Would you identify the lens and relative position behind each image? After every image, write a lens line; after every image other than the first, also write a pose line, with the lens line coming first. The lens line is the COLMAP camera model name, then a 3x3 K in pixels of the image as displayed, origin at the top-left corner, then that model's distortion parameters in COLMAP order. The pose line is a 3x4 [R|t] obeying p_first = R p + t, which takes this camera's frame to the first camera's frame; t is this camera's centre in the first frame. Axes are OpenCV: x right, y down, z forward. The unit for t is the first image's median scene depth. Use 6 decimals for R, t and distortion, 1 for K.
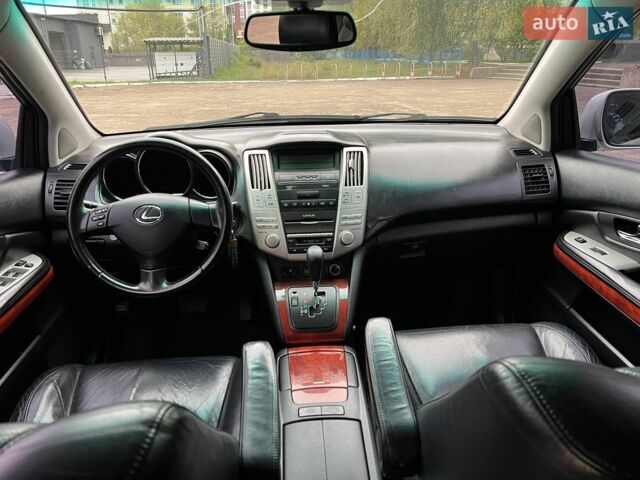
lens RADIAL K [[480.1, 0, 318.1], [0, 480.1, 236.6], [0, 0, 1]] dist [0.041965, -0.047127]
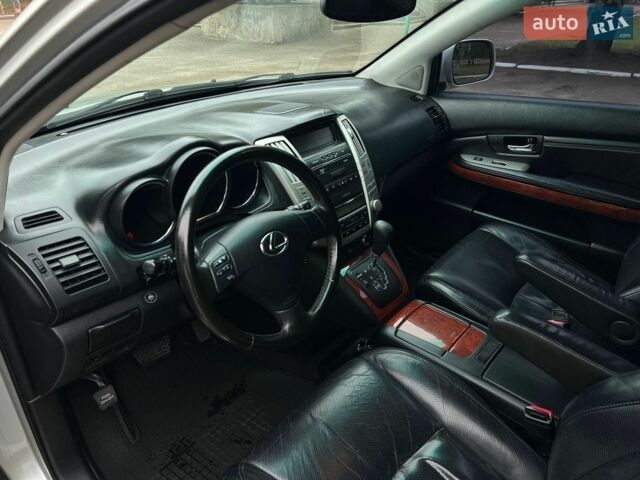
lens RADIAL K [[480.1, 0, 313.2], [0, 480.1, 238.6], [0, 0, 1]] dist [0.041965, -0.047127]
pose [[0.691113, -0.322963, 0.646574, -0.036523], [0.245777, 0.946311, 0.209974, -0.009117], [-0.679674, 0.013797, 0.733385, 0.017006]]
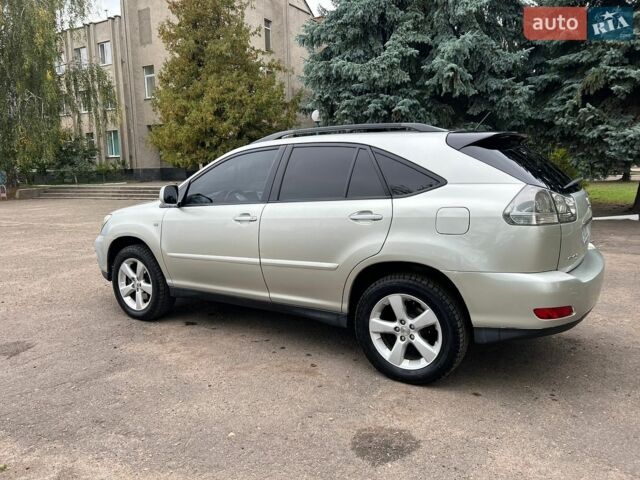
lens RADIAL K [[480.1, 0, 316.5], [0, 480.1, 241.2], [0, 0, 1]] dist [0.041965, -0.047127]
pose [[0.593658, -0.119703, 0.795765, -0.142039], [0.298674, 0.951016, -0.079761, 0.032246], [-0.747237, 0.285025, 0.600331, -0.078385]]
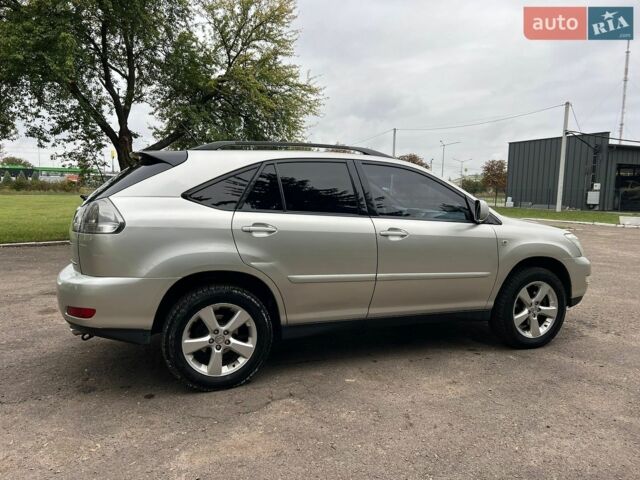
lens RADIAL K [[480.1, 0, 317.6], [0, 480.1, 246.1], [0, 0, 1]] dist [0.041965, -0.047127]
pose [[0.299291, 0.126613, -0.945724, 0.168162], [-0.357397, 0.933876, 0.011922, 0.014078], [0.884699, 0.334431, 0.324753, -0.037294]]
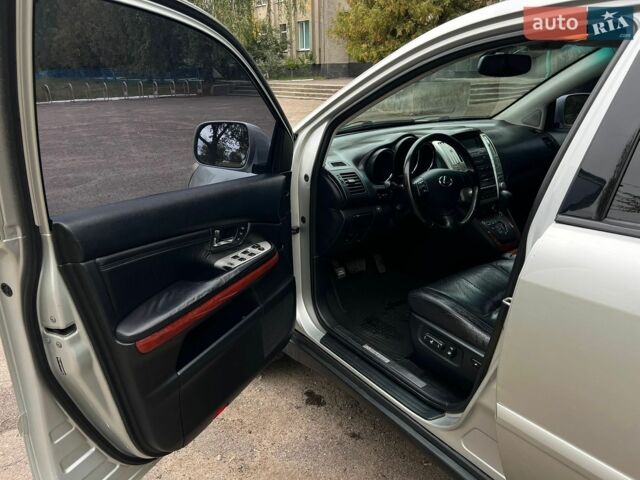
lens RADIAL K [[480.1, 0, 314.5], [0, 480.1, 240.1], [0, 0, 1]] dist [0.041965, -0.047127]
pose [[0.852778, -0.178663, 0.490765, -0.068760], [0.191816, 0.981141, 0.023875, 0.001067], [-0.485775, 0.073776, 0.870965, -0.006934]]
